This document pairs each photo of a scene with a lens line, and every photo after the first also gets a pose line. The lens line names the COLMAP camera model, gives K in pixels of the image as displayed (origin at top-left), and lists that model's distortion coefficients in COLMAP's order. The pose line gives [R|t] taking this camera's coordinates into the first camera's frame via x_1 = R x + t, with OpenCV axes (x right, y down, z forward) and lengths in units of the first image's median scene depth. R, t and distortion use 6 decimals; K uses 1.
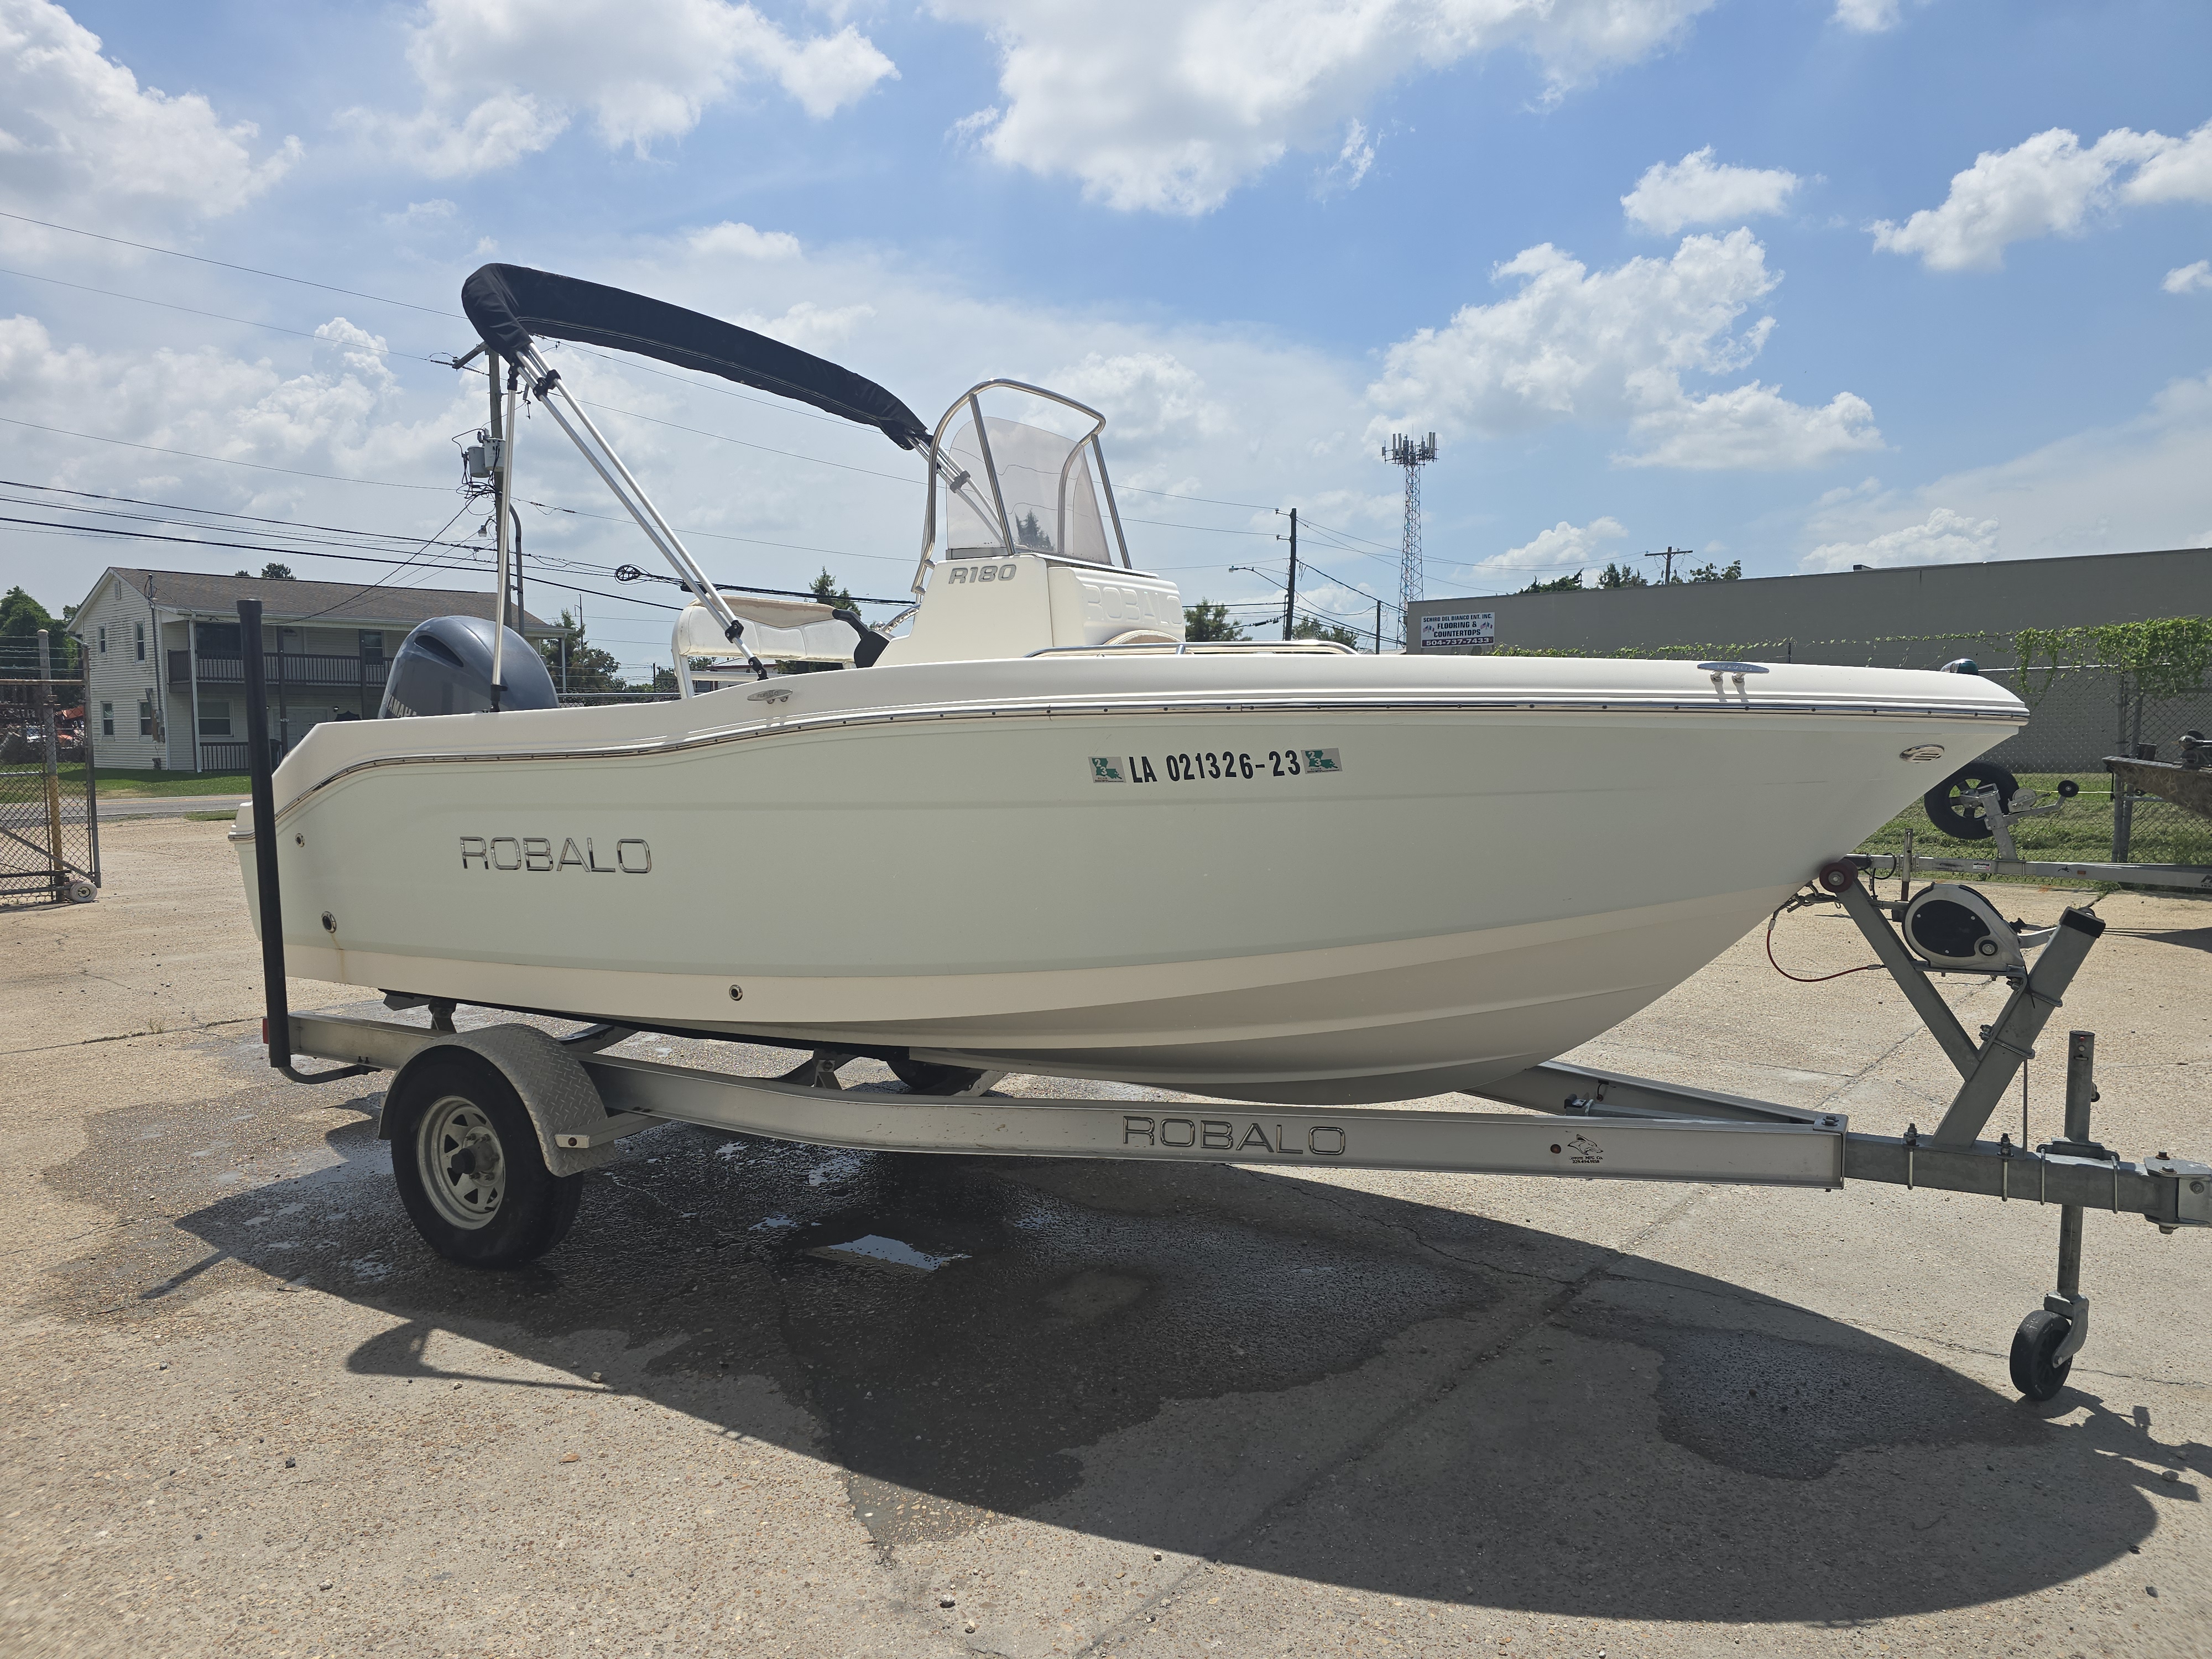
lens RADIAL K [[1469.4, 0, 1089.3], [0, 1469.4, 866.8], [0, 0, 1]] dist [0.048178, -0.031691]
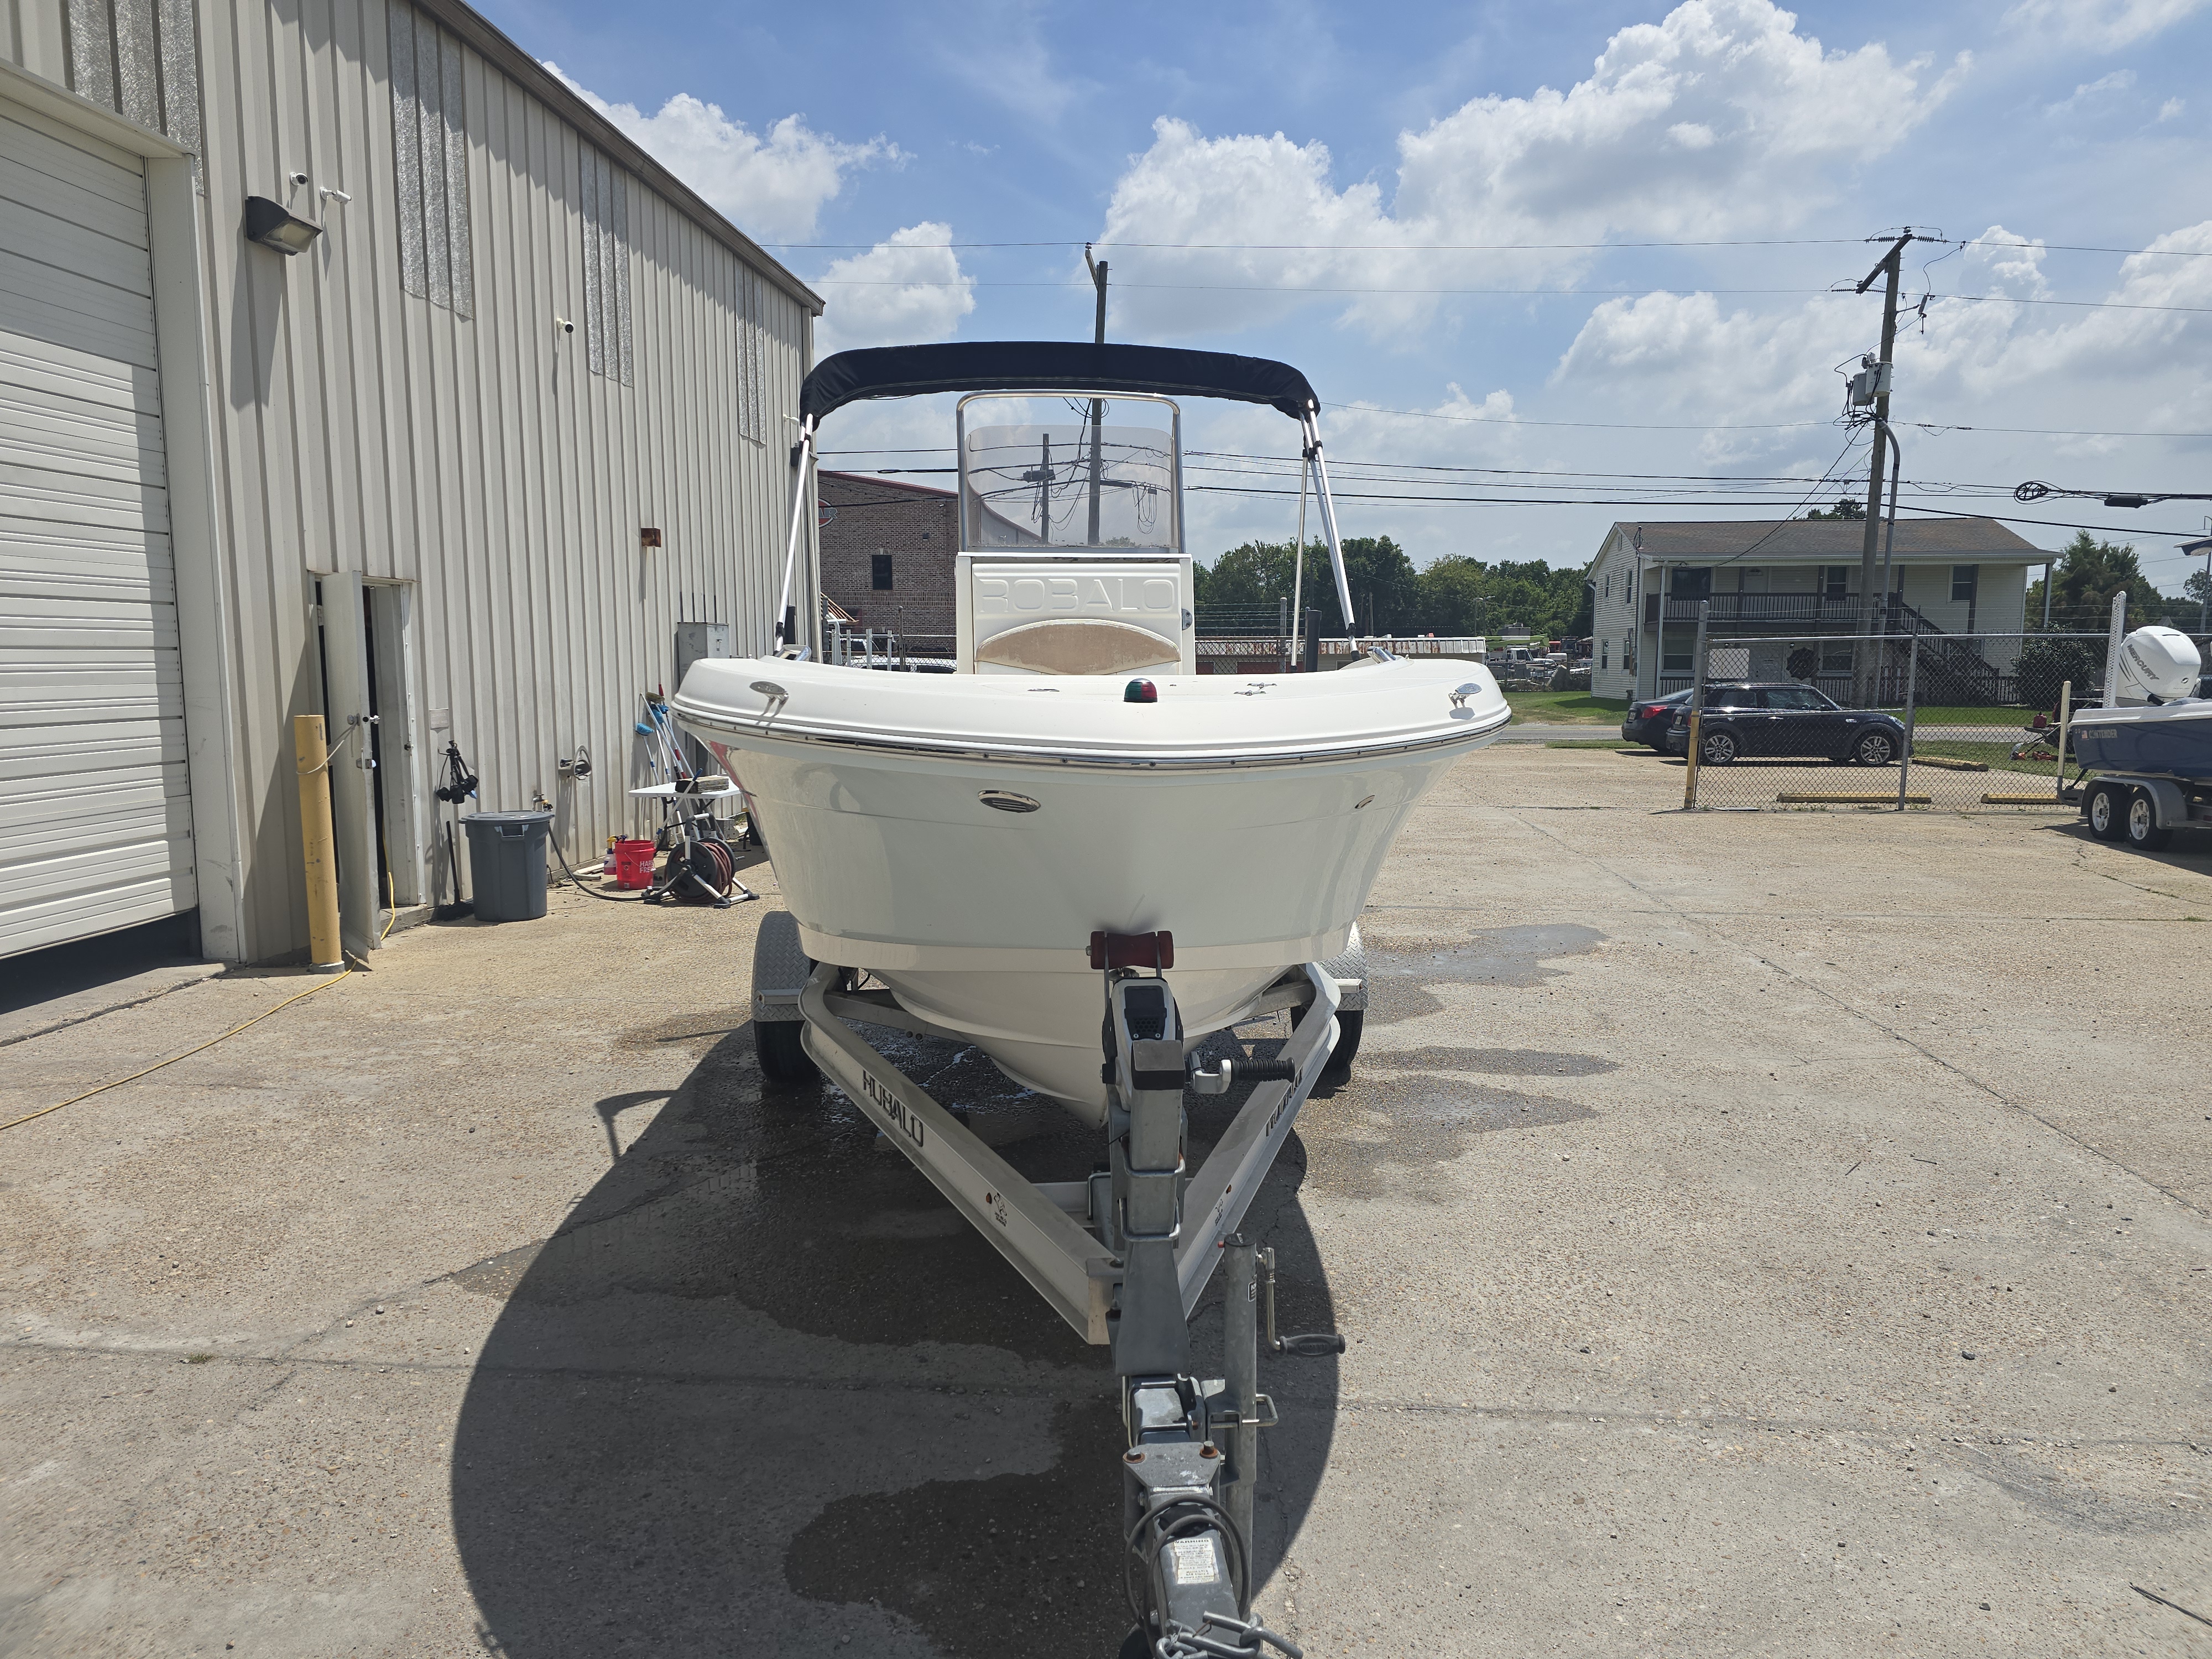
lens RADIAL K [[1477.1, 0, 1106.0], [0, 1477.1, 829.5], [0, 0, 1]] dist [0.047219, -0.040396]
pose [[0.563489, 0.103852, -0.819570, 0.922484], [-0.087387, 0.993994, 0.065872, -0.087397], [0.821489, 0.034502, 0.569180, 0.455300]]
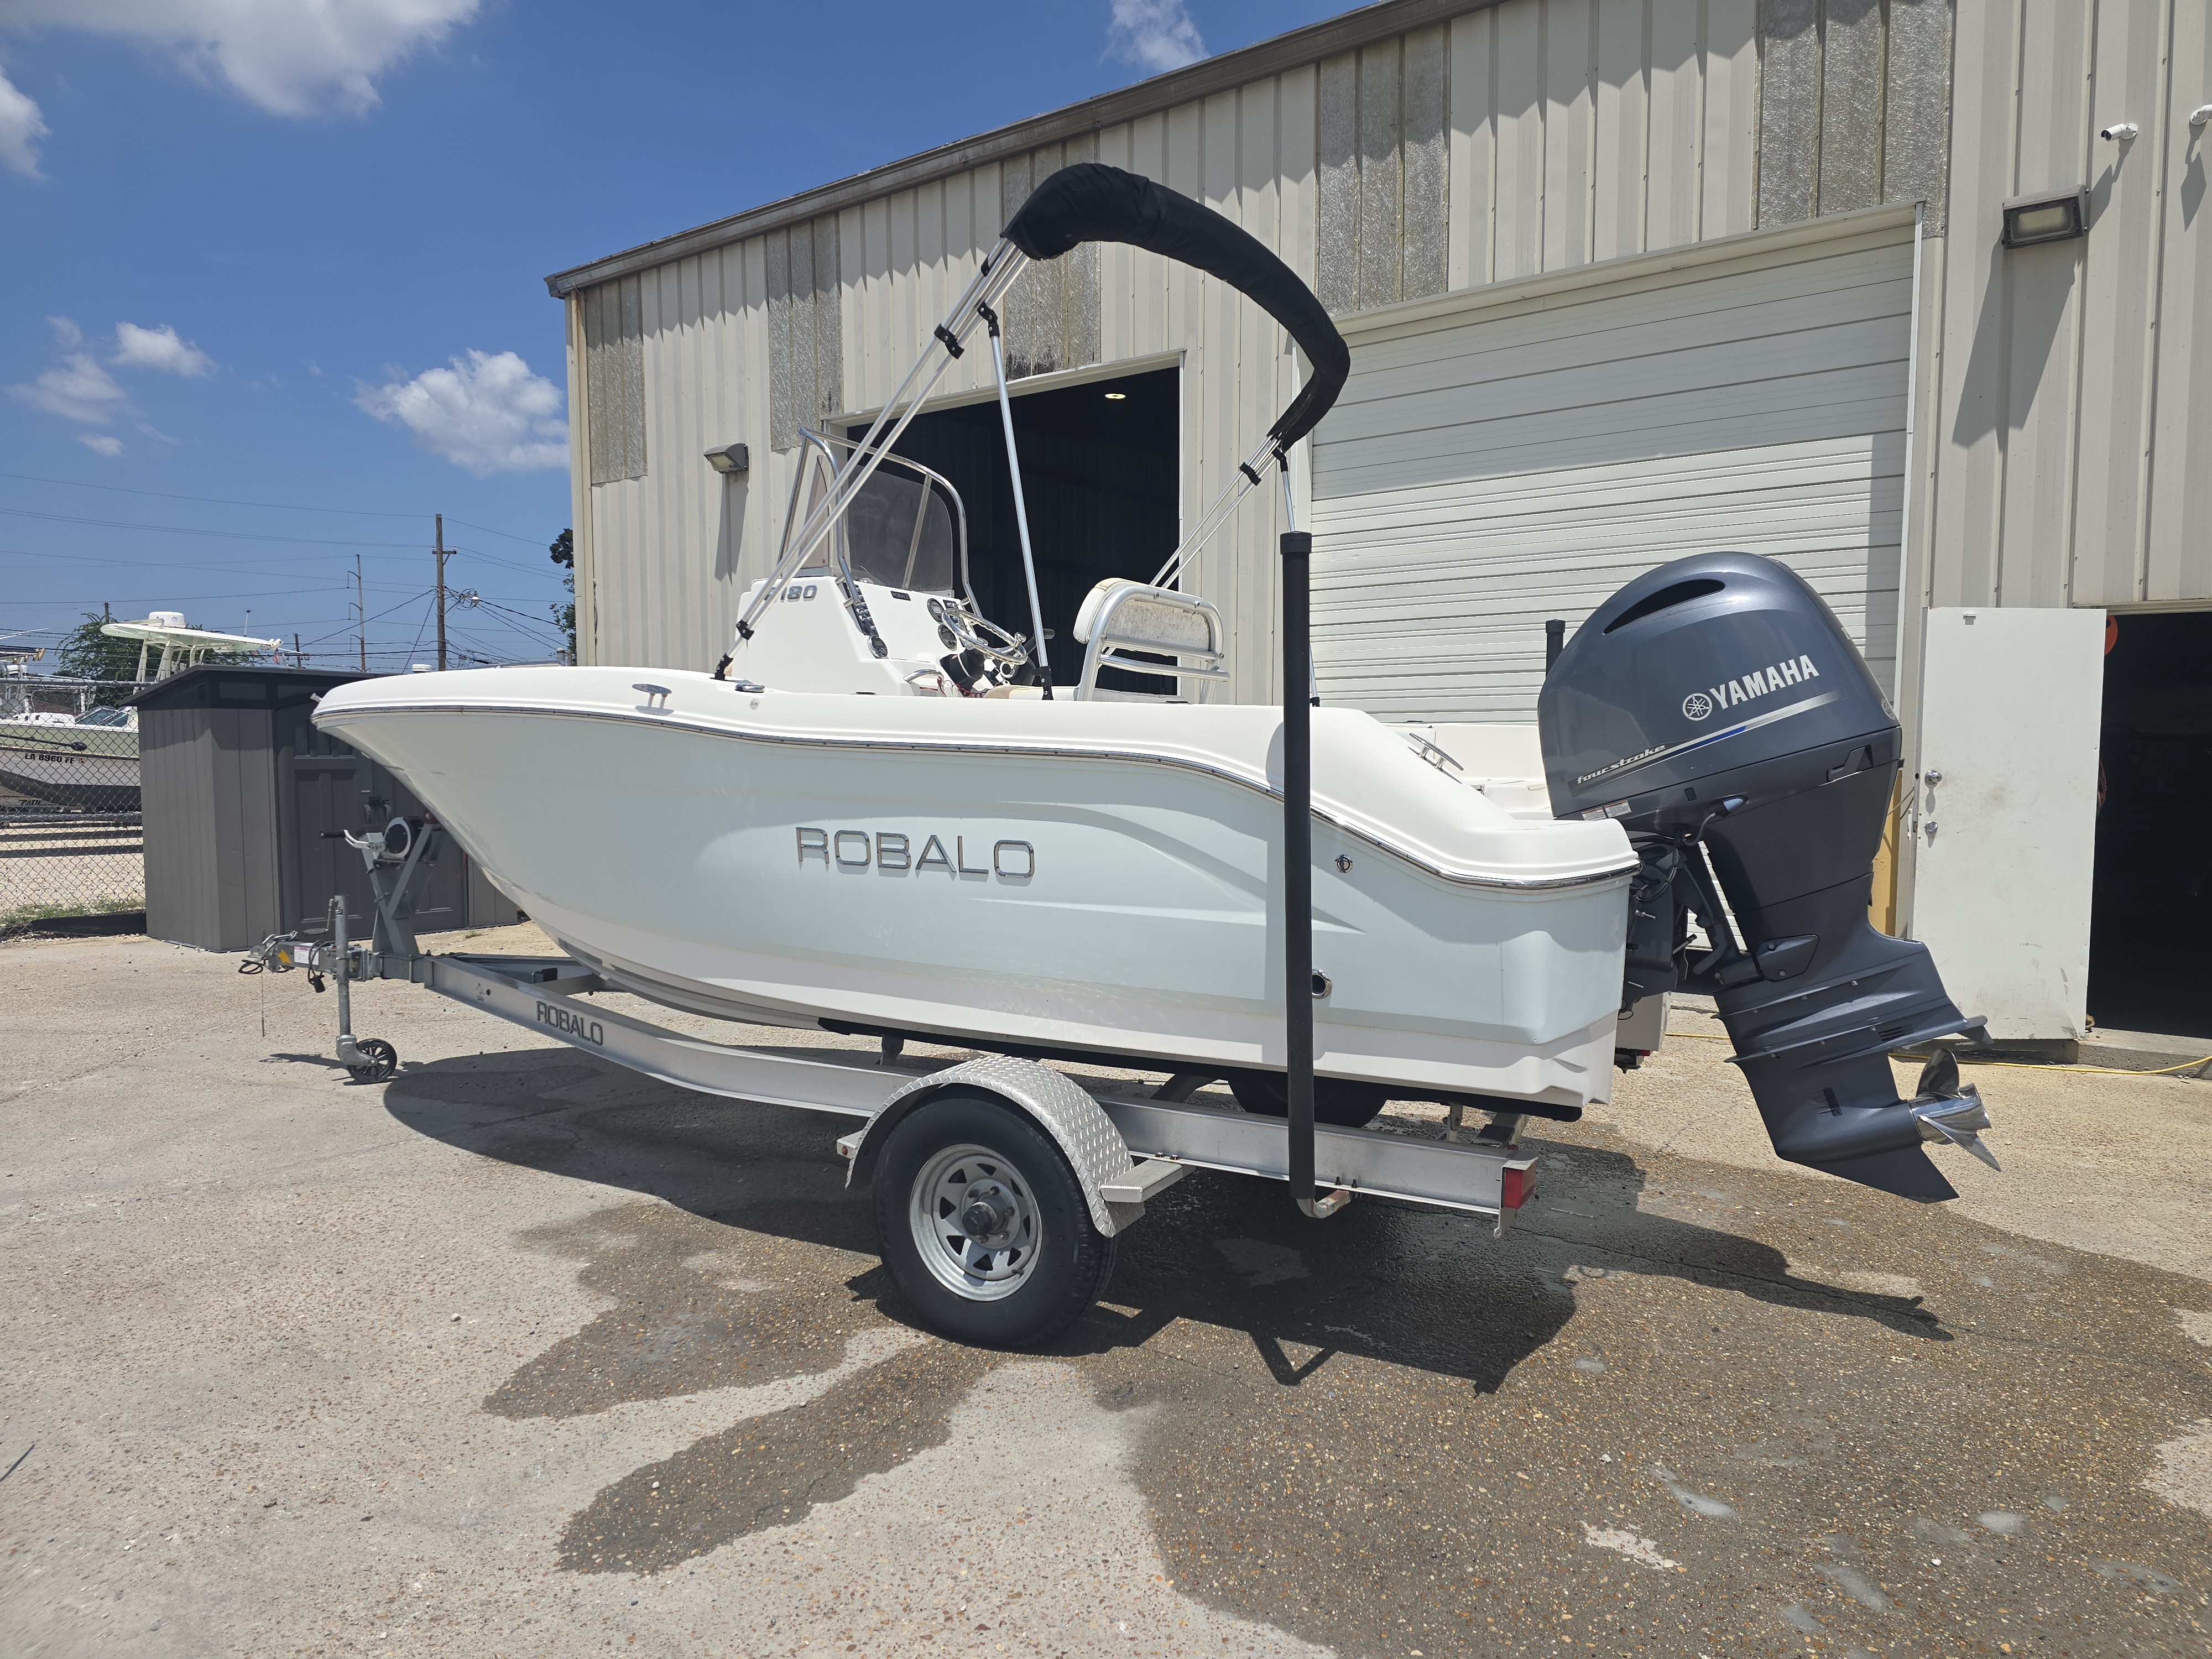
lens RADIAL K [[1494.2, 0, 1124.3], [0, 1494.2, 858.8], [0, 0, 1]] dist [0.057322, -0.053444]
pose [[-0.999056, 0.001323, -0.043413, -0.195780], [-0.006039, 0.985597, 0.169001, -0.206241], [0.043011, 0.169104, -0.984659, 2.334540]]
